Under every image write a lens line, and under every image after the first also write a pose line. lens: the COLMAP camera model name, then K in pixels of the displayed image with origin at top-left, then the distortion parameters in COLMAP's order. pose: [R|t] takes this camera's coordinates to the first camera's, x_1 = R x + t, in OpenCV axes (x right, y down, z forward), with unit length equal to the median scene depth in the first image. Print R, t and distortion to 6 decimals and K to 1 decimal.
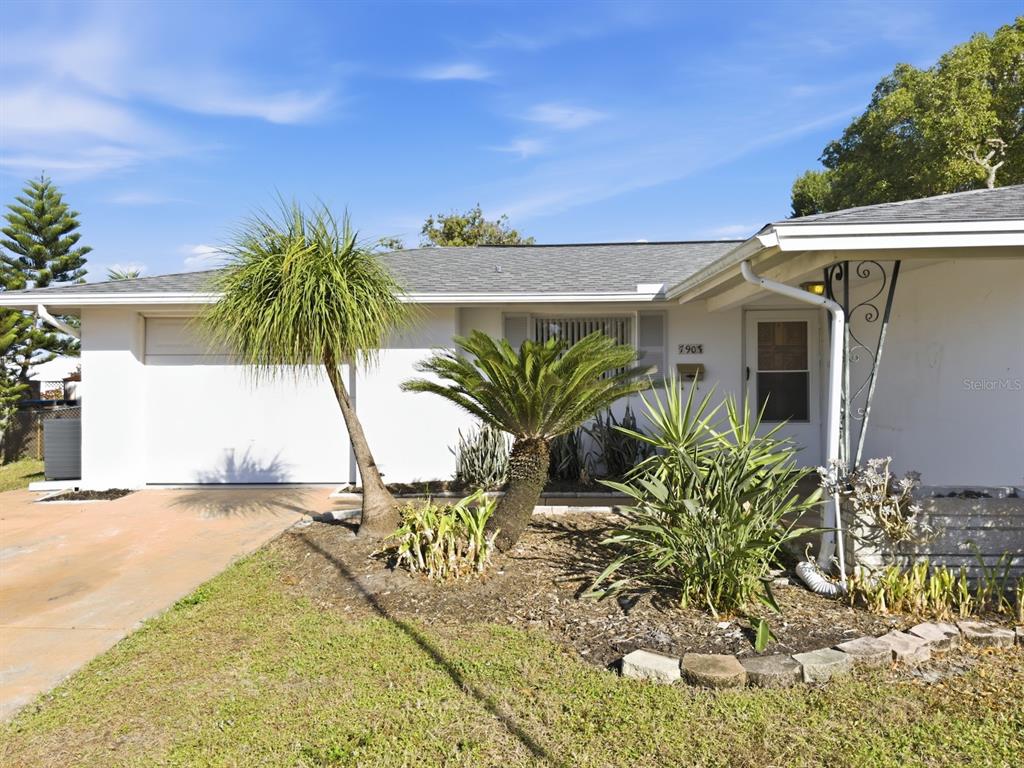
lens RADIAL K [[809.7, 0, 512.0], [0, 809.7, 384.0], [0, 0, 1]] dist [0.005976, 0.002141]
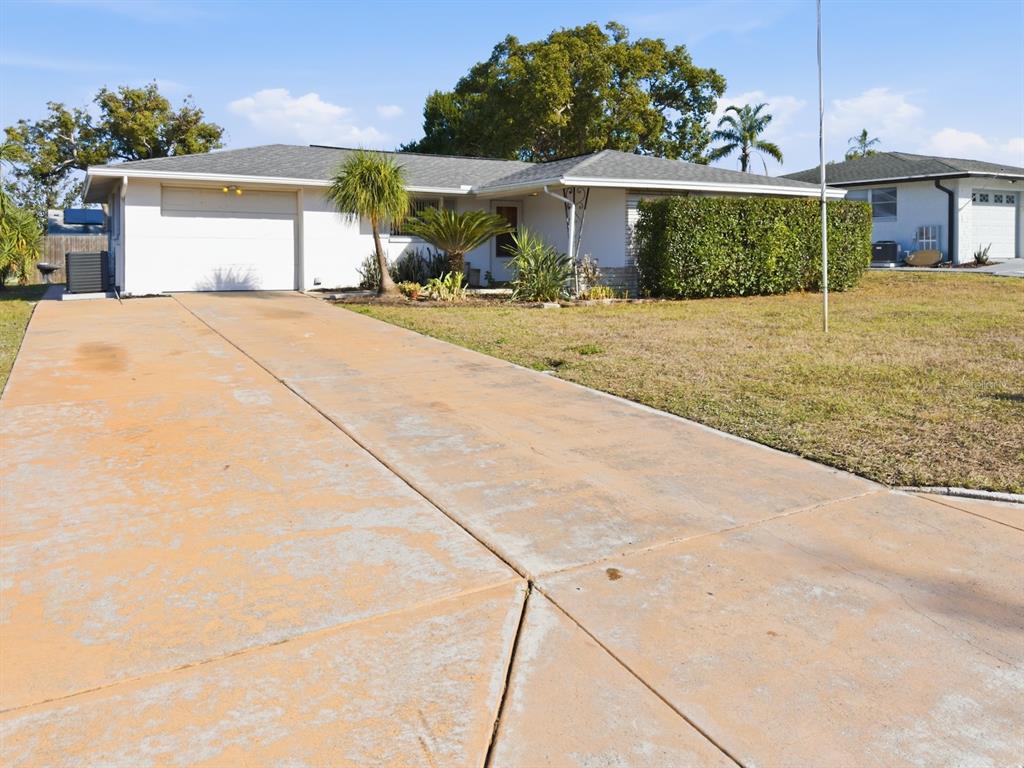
lens RADIAL K [[809.7, 0, 512.0], [0, 809.7, 384.0], [0, 0, 1]] dist [0.005976, 0.002141]
pose [[0.851239, -0.074867, 0.519410, -0.719306], [-0.005897, 0.988344, 0.152123, 0.055766], [-0.524745, -0.132555, 0.840876, -0.757987]]
